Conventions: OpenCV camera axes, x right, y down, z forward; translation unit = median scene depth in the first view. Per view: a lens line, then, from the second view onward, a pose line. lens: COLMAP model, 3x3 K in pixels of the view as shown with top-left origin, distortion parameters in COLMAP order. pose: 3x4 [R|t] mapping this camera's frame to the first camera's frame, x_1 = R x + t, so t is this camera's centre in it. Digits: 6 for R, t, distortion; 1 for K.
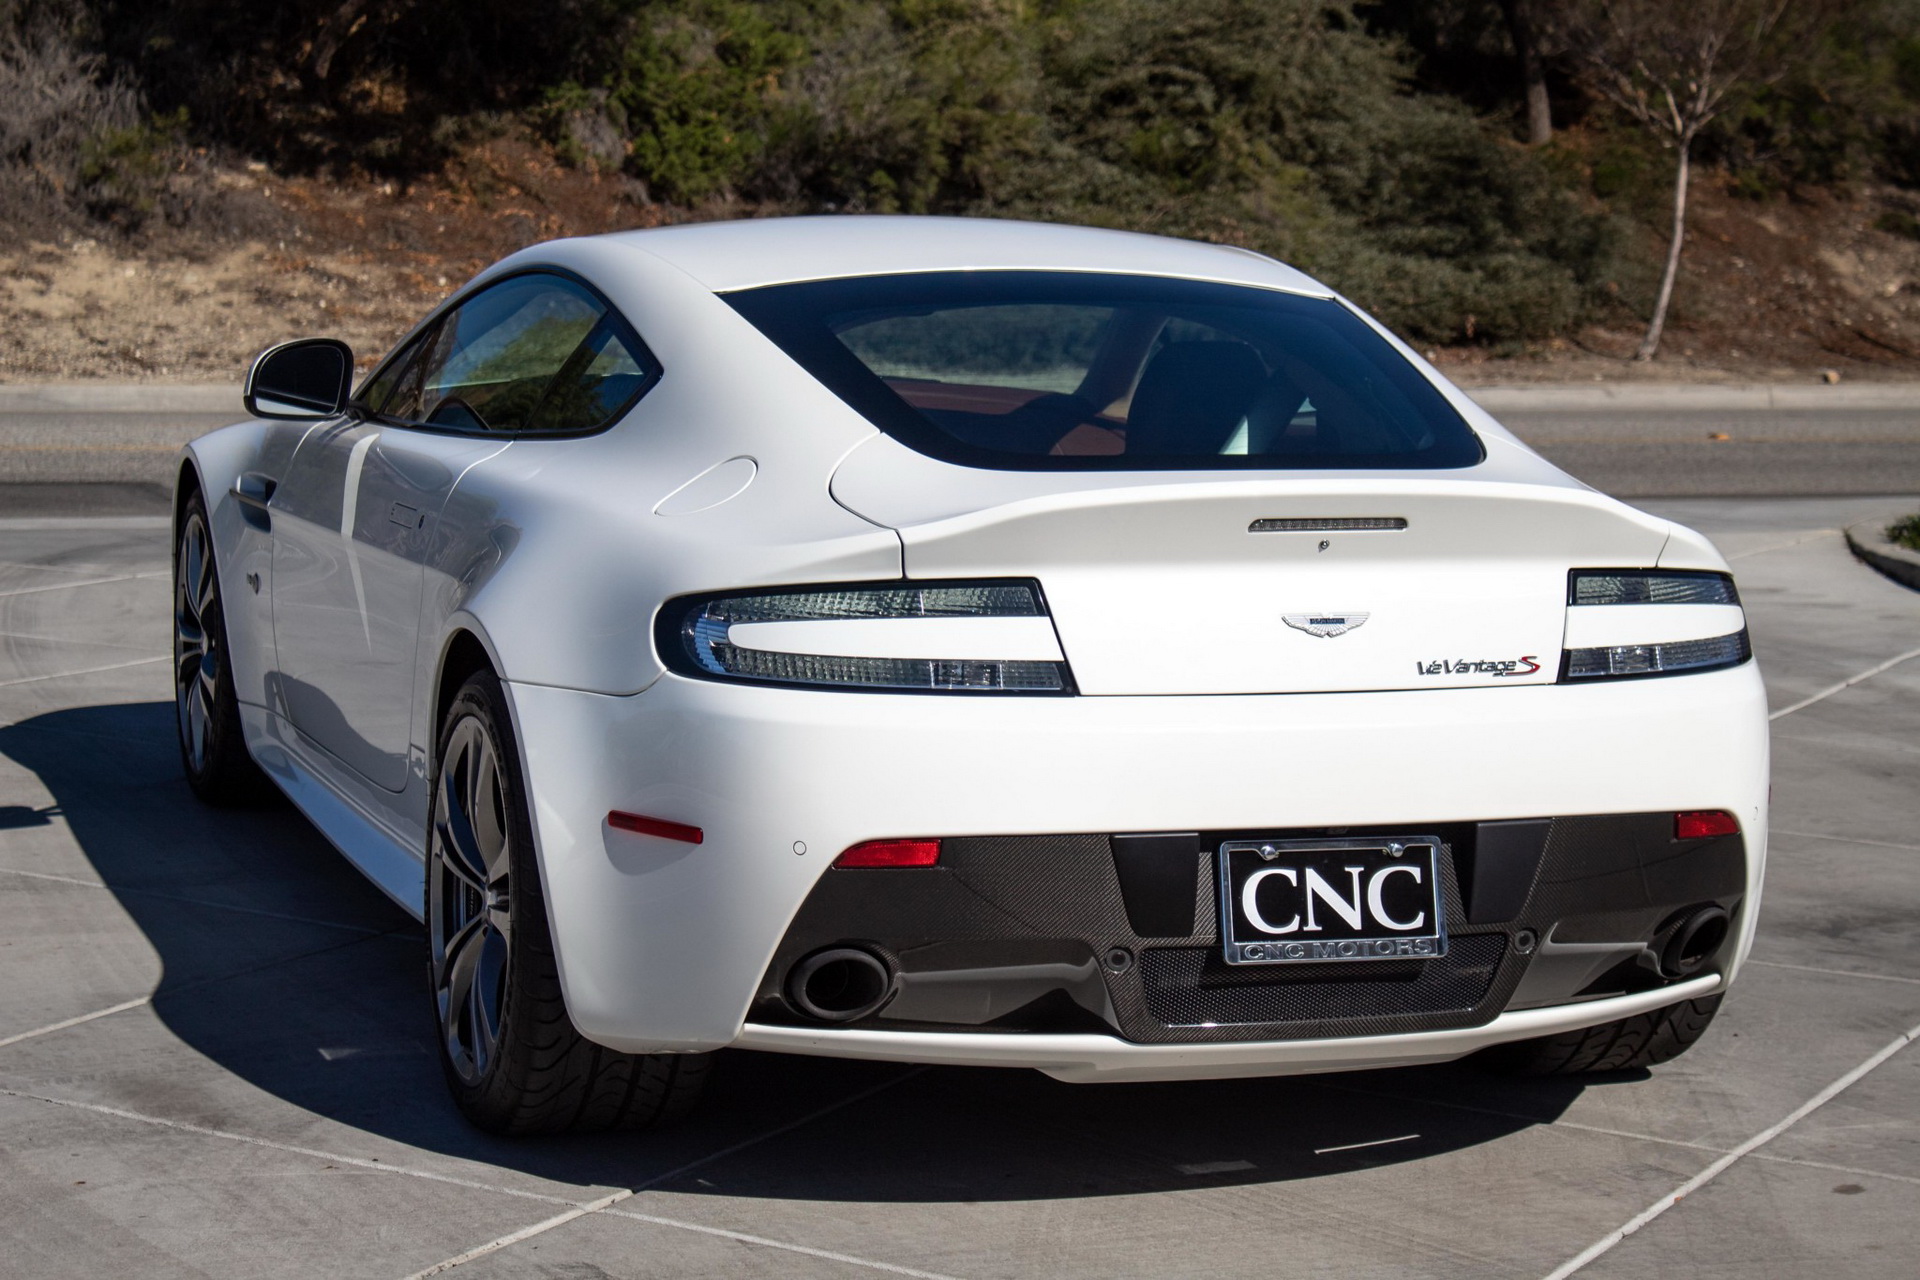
lens RADIAL K [[4232.9, 0, 956.2], [0, 4232.9, 629.1], [0, 0, 1]] dist [0.030072, 0.000000]
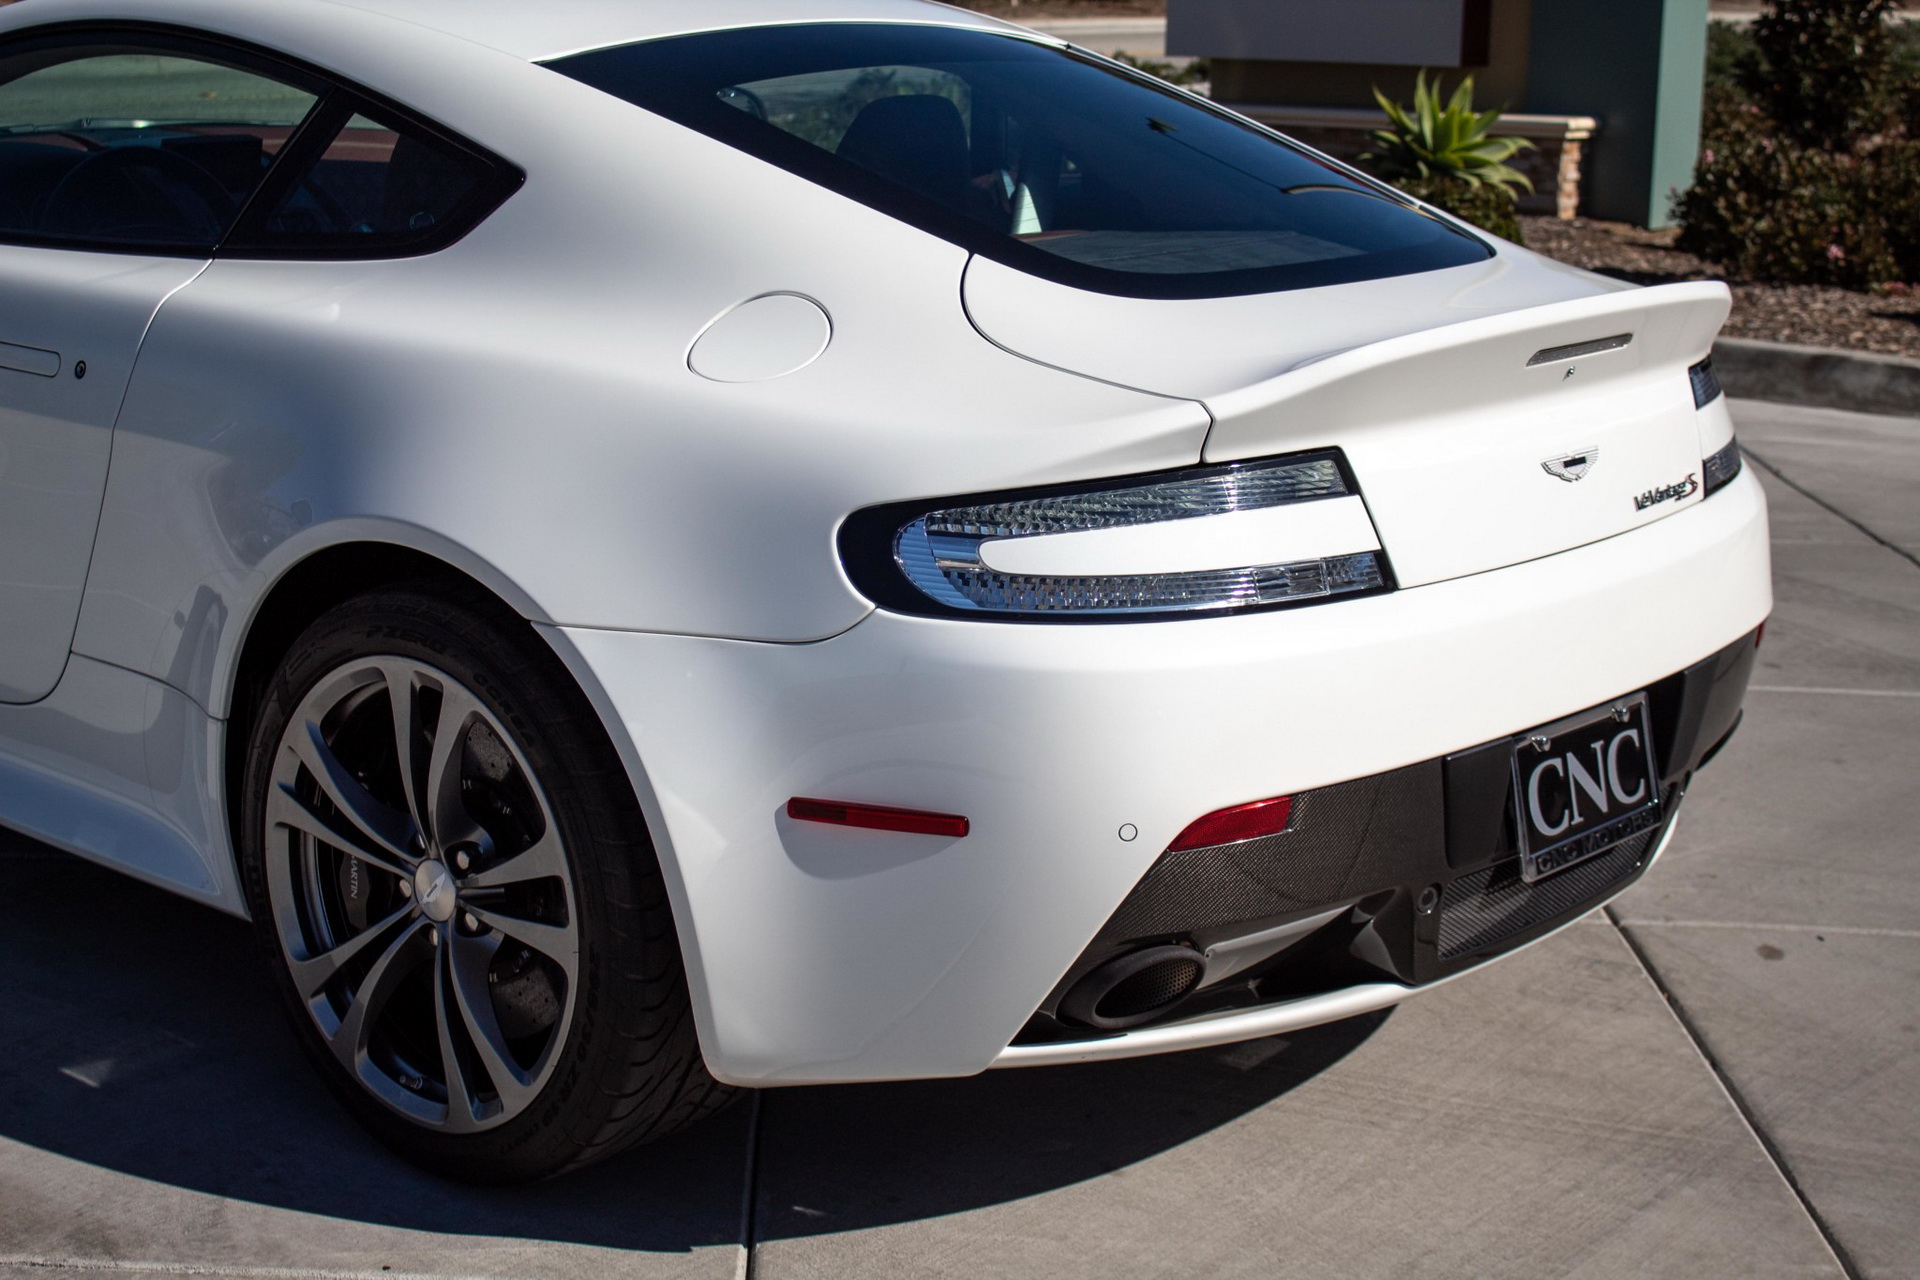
lens RADIAL K [[2950.4, 0, 960.6], [0, 2950.4, 637.4], [0, 0, 1]] dist [-0.019247, 0.000000]
pose [[0.865337, -0.120676, 0.486445, -0.309798], [0.048111, 0.986098, 0.159045, -0.067068], [-0.498876, -0.114225, 0.859113, 0.552362]]
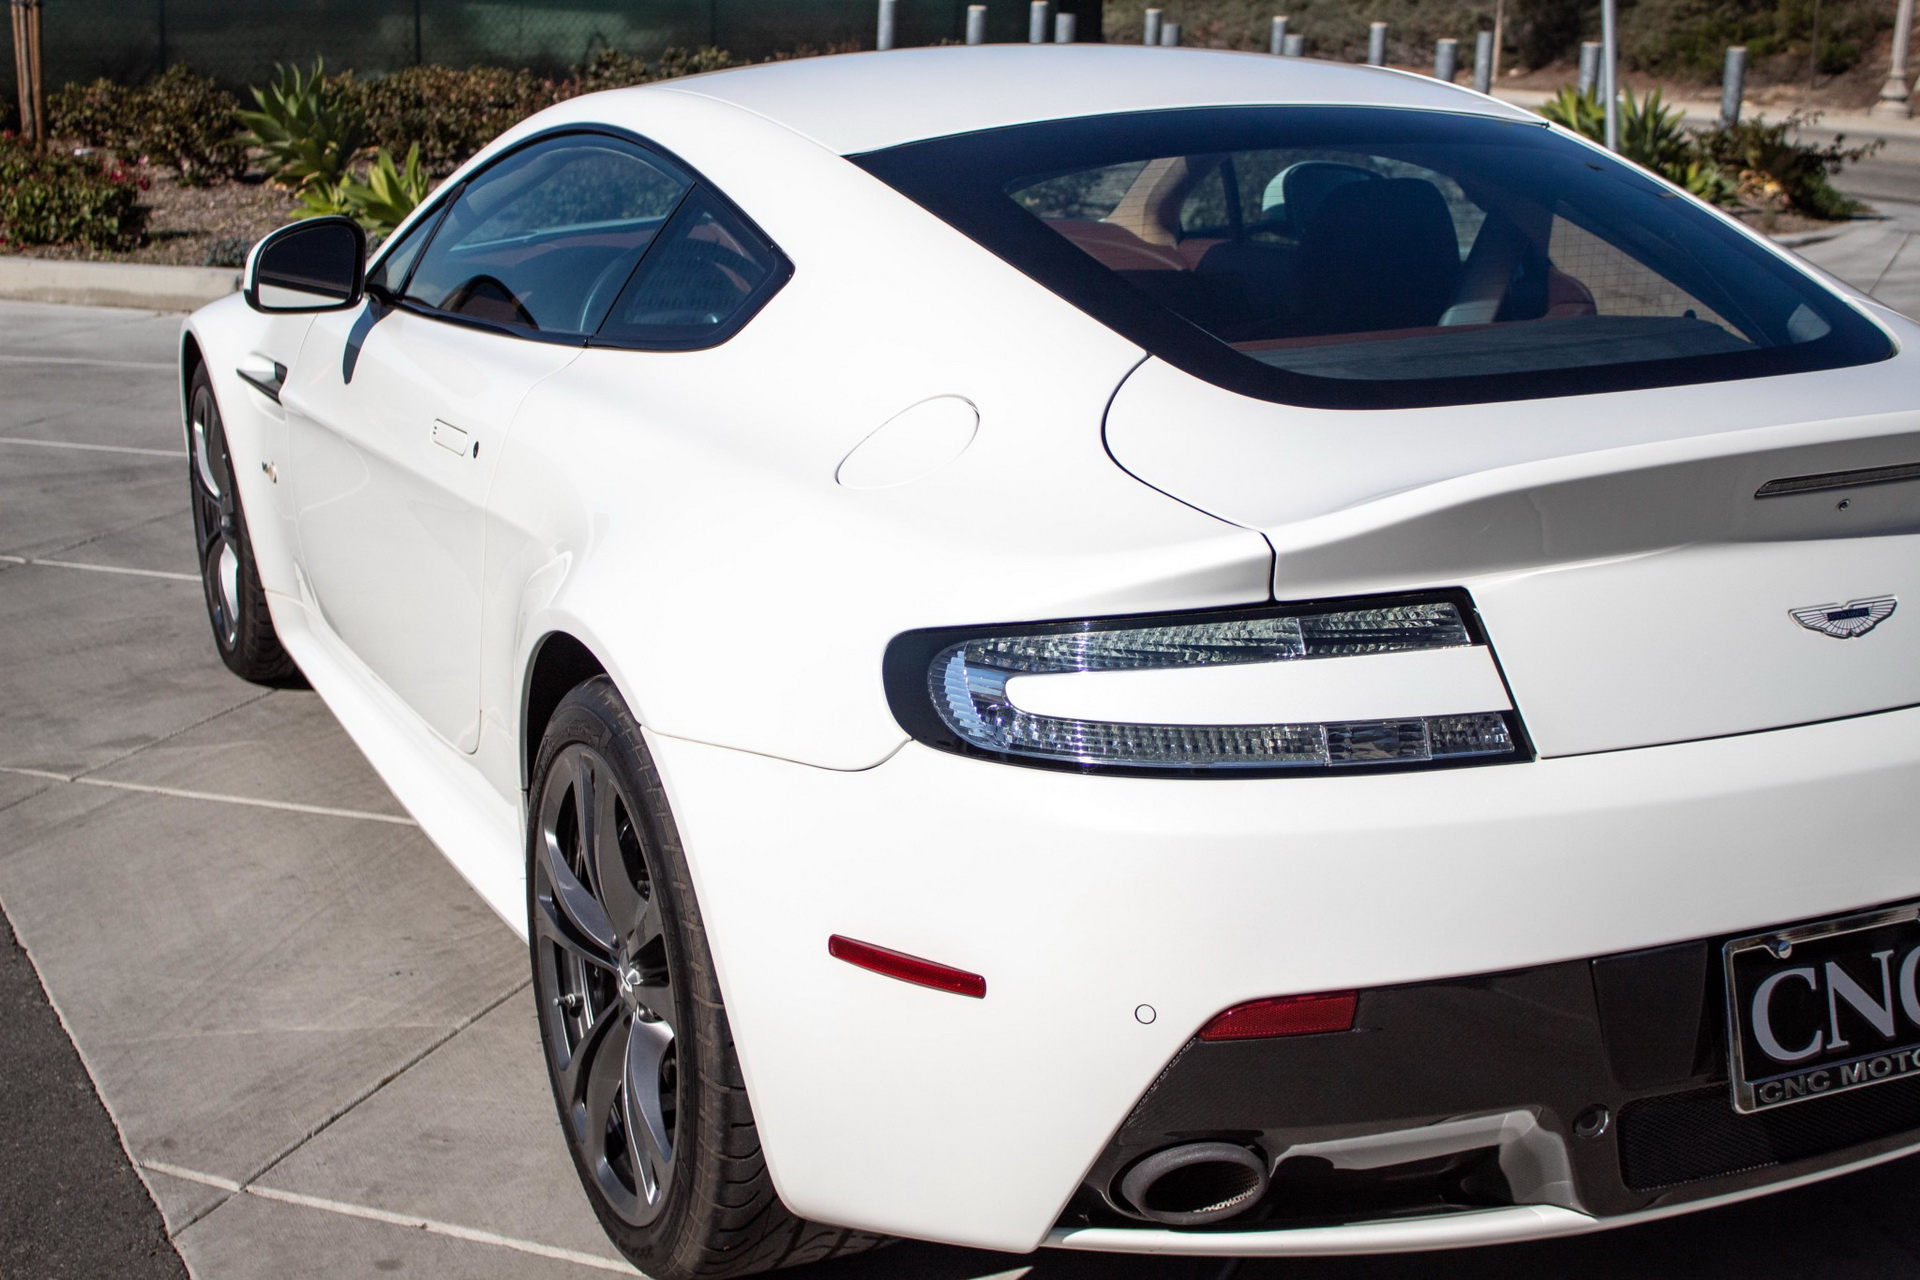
lens RADIAL K [[2719.1, 0, 965.2], [0, 2719.1, 648.6], [0, 0, 1]] dist [-0.051710, 0.000000]
pose [[0.994615, -0.062490, 0.082681, -0.095360], [0.051292, 0.990023, 0.131240, -0.062653], [-0.090057, -0.126292, 0.987897, 0.571161]]
